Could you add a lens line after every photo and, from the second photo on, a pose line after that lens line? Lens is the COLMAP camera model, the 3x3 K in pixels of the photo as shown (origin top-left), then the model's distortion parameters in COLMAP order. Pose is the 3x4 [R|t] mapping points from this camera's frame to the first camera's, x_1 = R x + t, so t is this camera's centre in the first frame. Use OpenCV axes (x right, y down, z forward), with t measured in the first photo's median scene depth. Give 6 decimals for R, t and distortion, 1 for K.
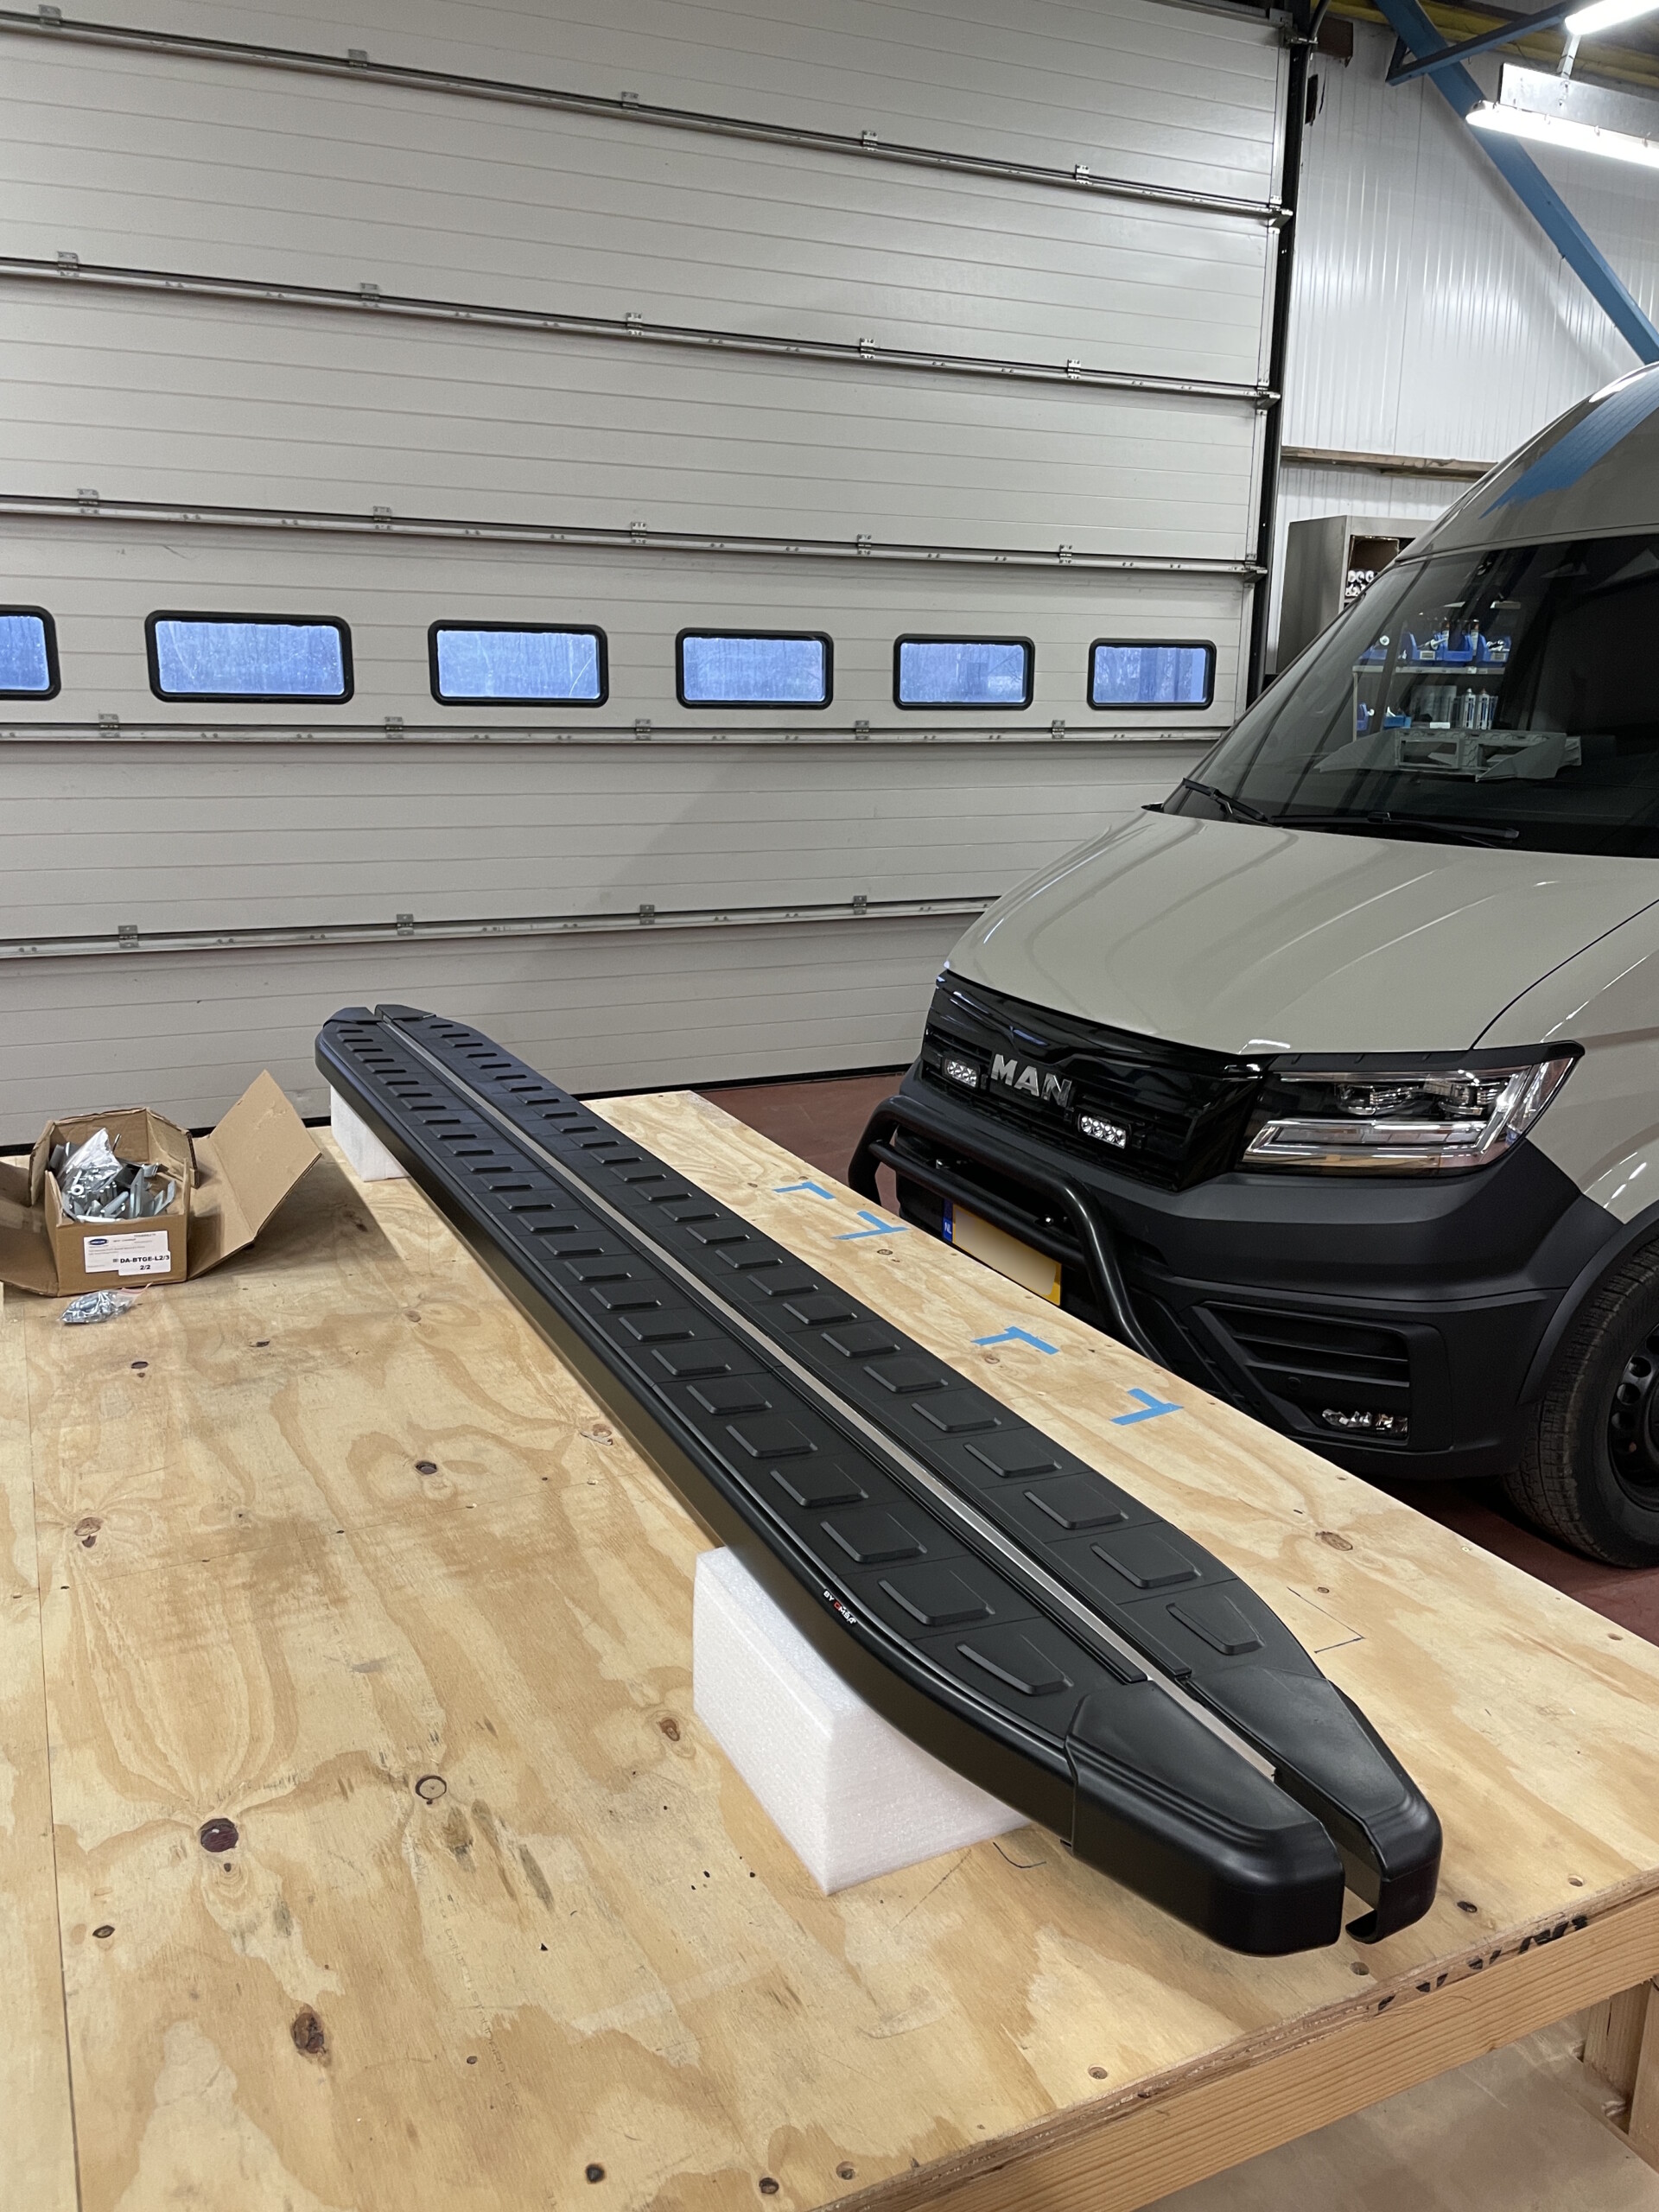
lens RADIAL K [[1688.6, 0, 836.4], [0, 1688.6, 1094.4], [0, 0, 1]] dist [0.091992, -0.116069]
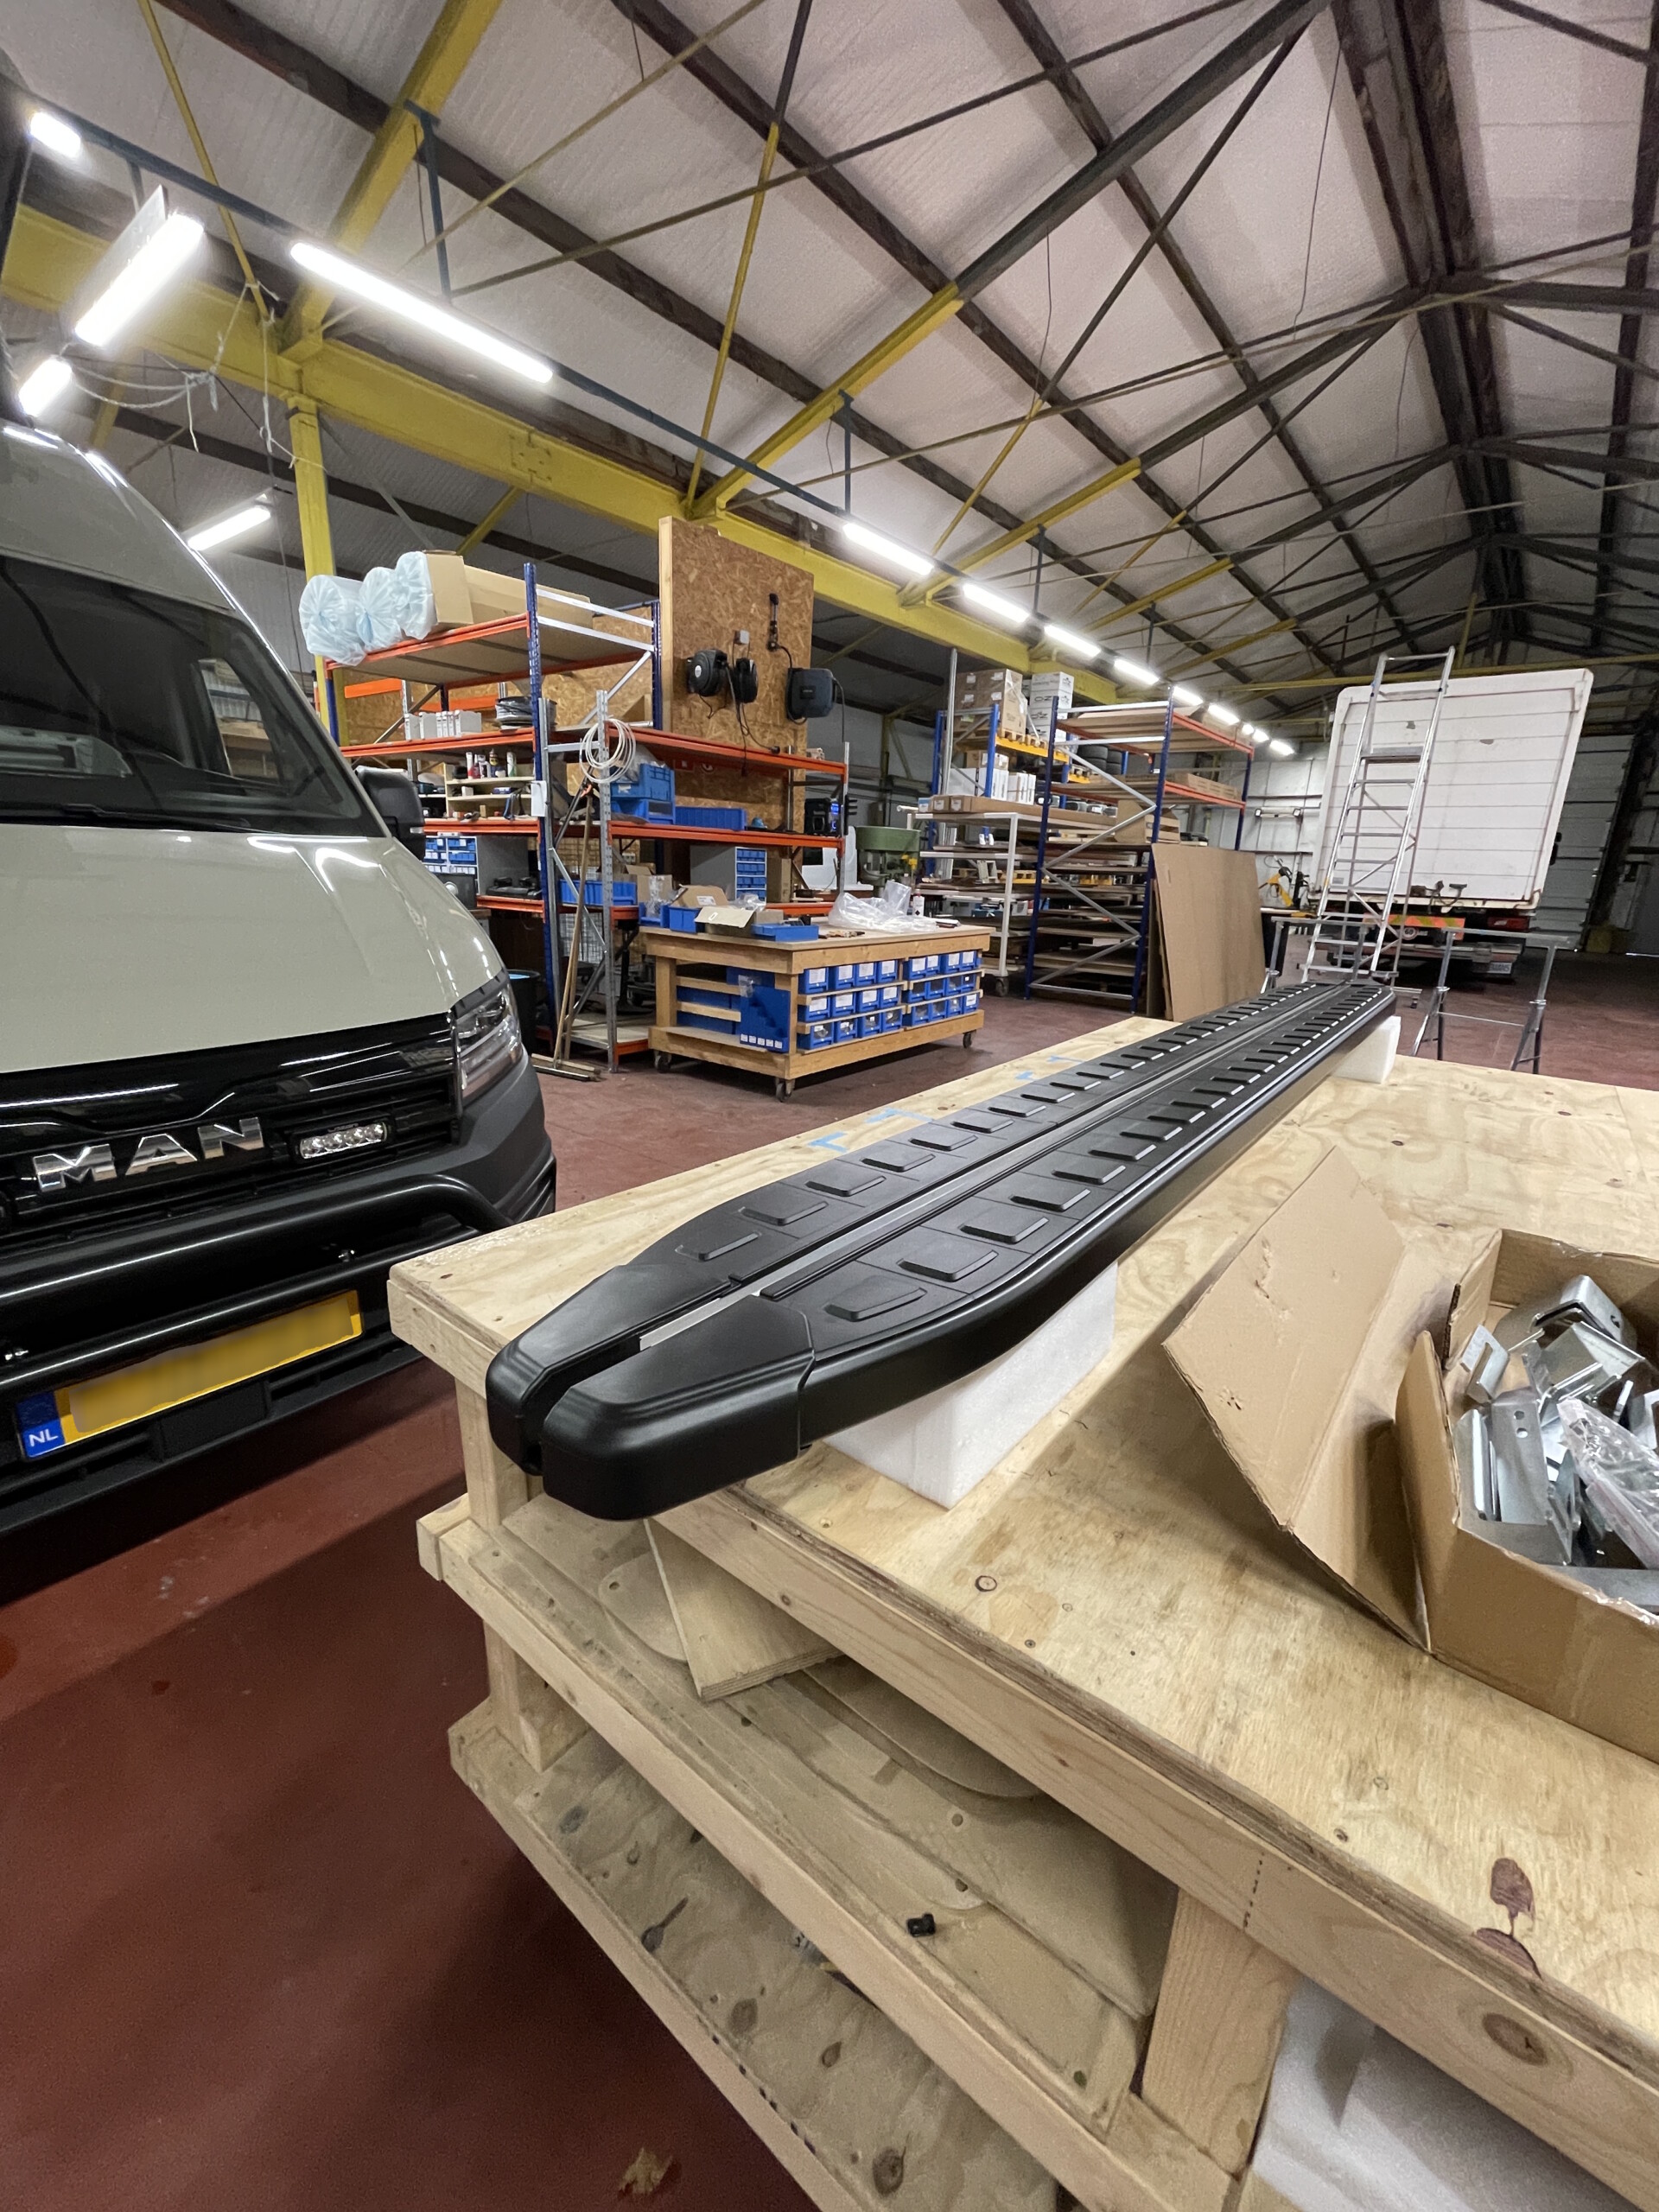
lens RADIAL K [[891.5, 0, 833.2], [0, 891.5, 1103.9], [0, 0, 1]] dist [-0.001556, 0.000787]
pose [[-0.444285, -0.265582, 0.855615, -0.472823], [0.165735, 0.914199, 0.369826, -0.166885], [-0.880422, 0.306113, -0.362149, 1.133280]]
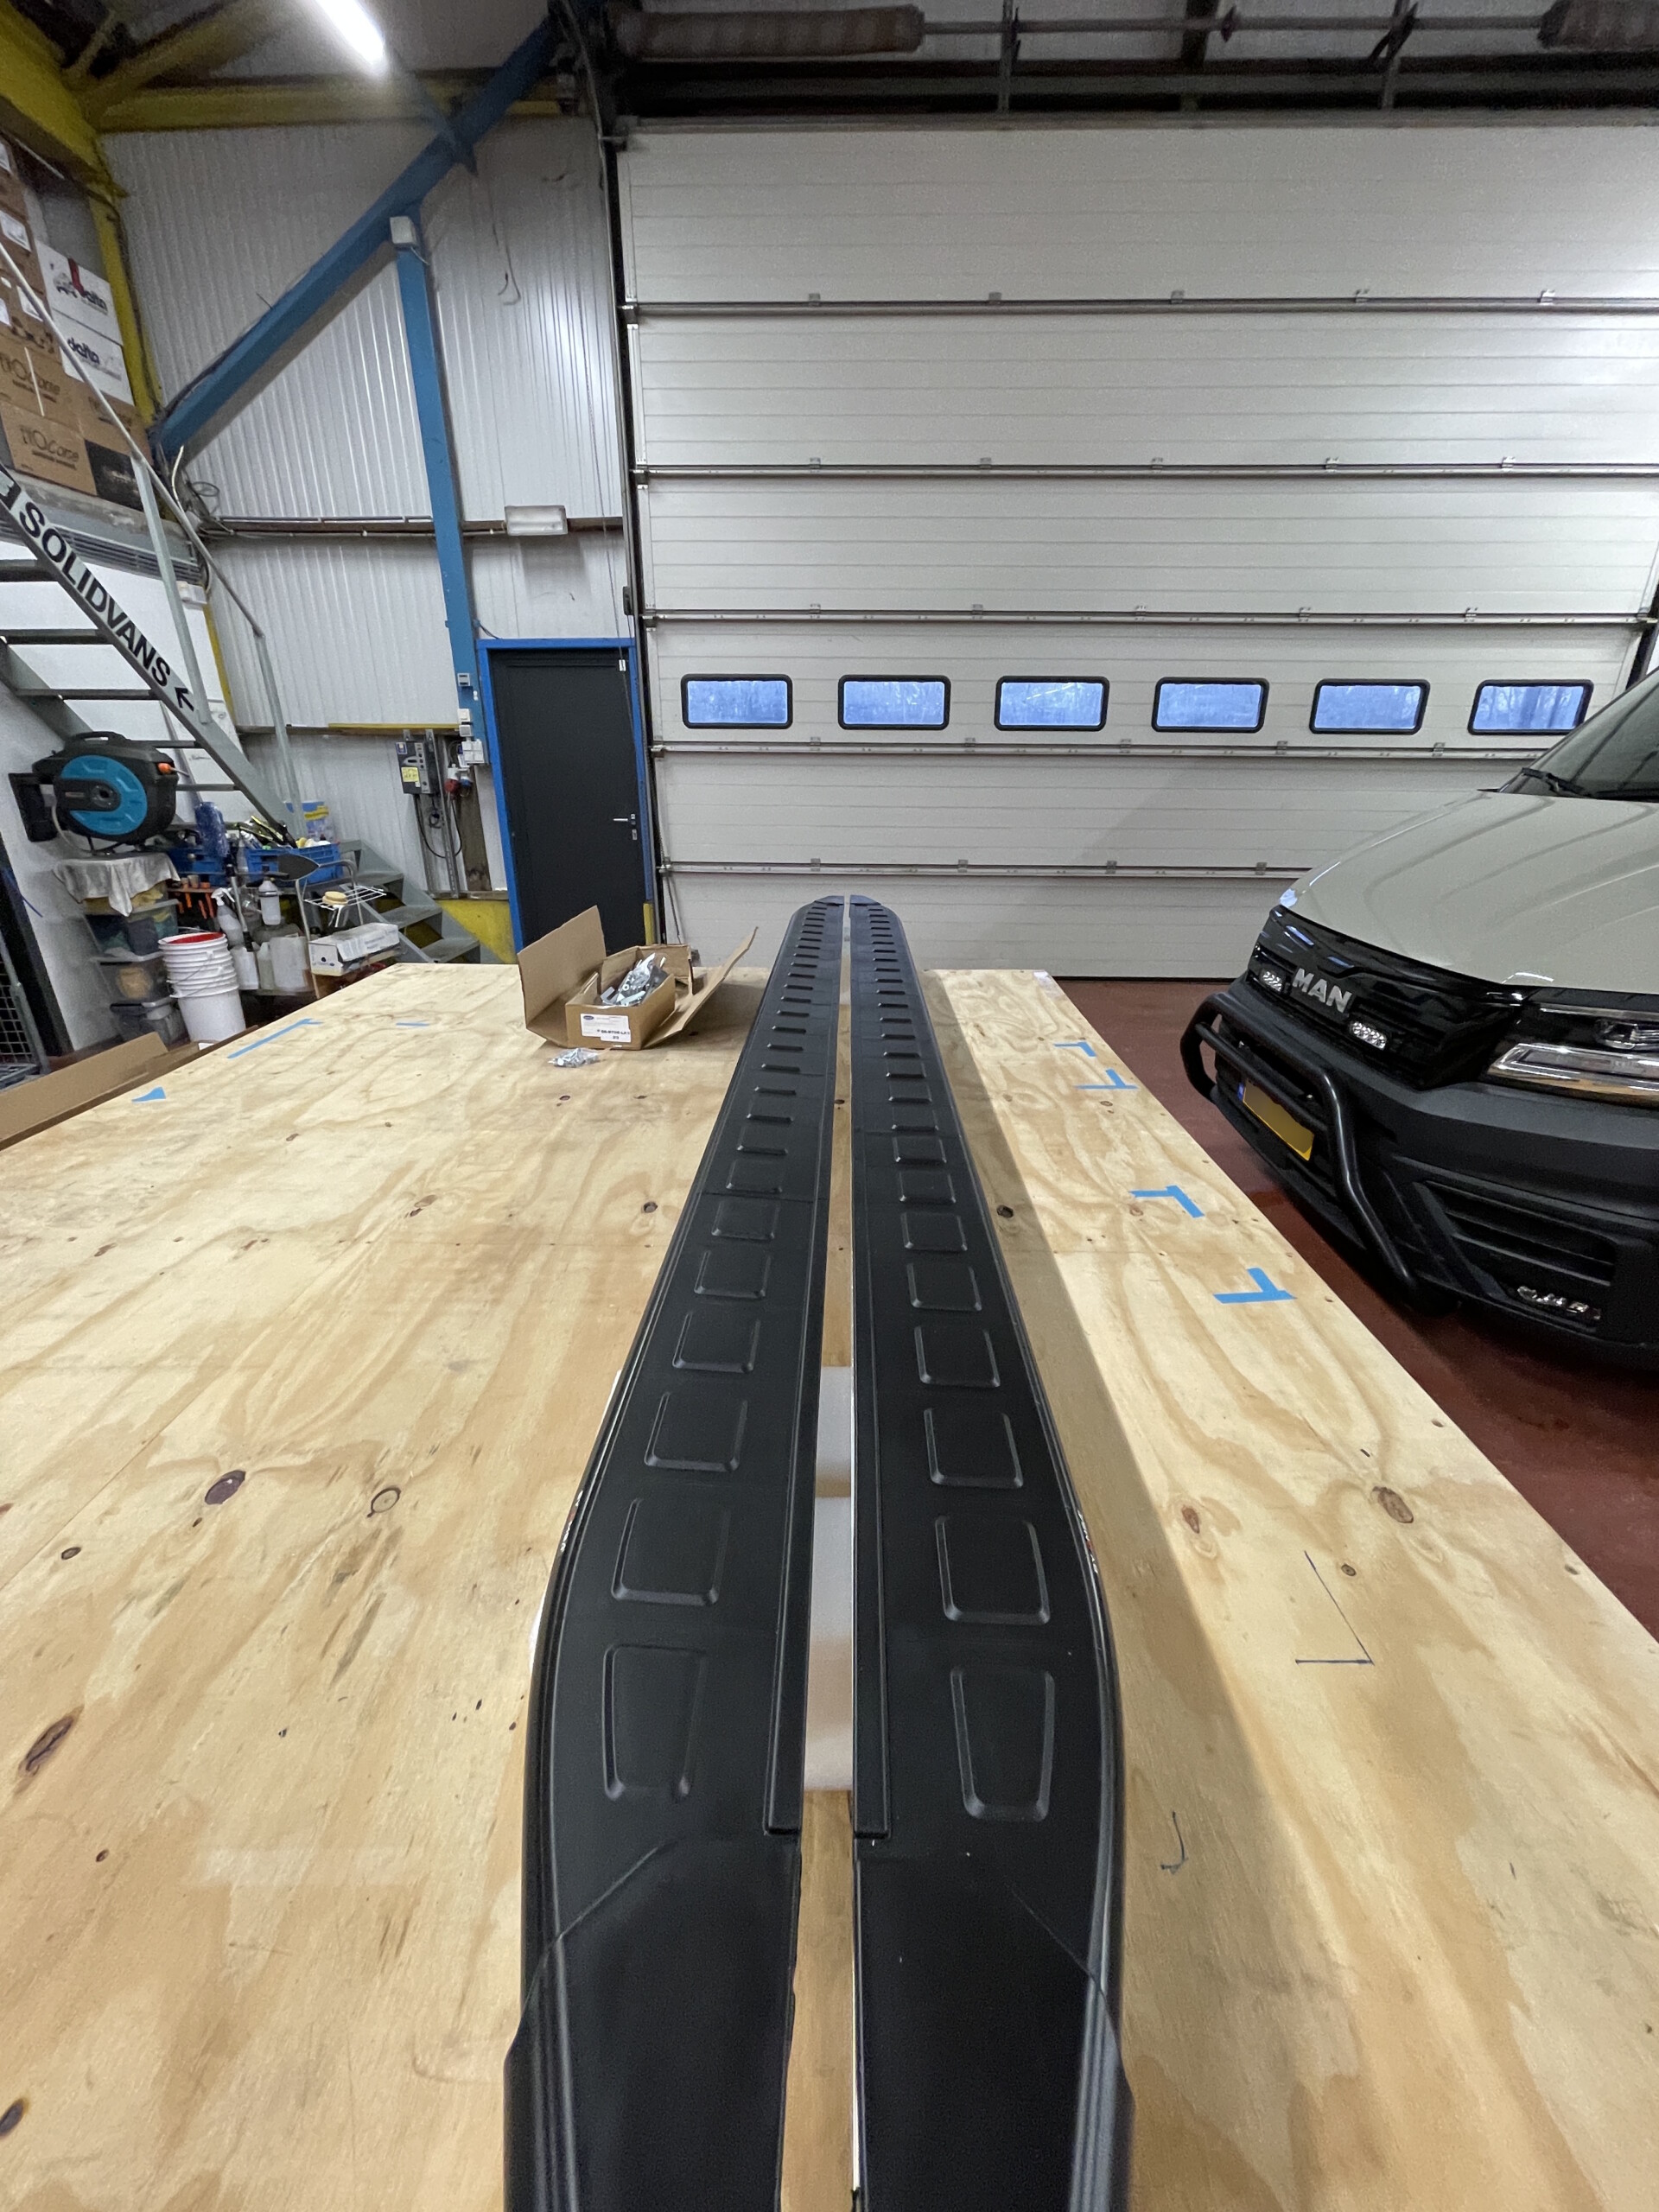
lens RADIAL K [[891.5, 0, 838.3], [0, 891.5, 1105.5], [0, 0, 1]] dist [-0.001556, 0.000787]
pose [[0.895248, 0.161730, -0.415179, 0.106325], [-0.100817, 0.981159, 0.164812, 0.004406], [0.434012, -0.105690, 0.894686, 0.265911]]
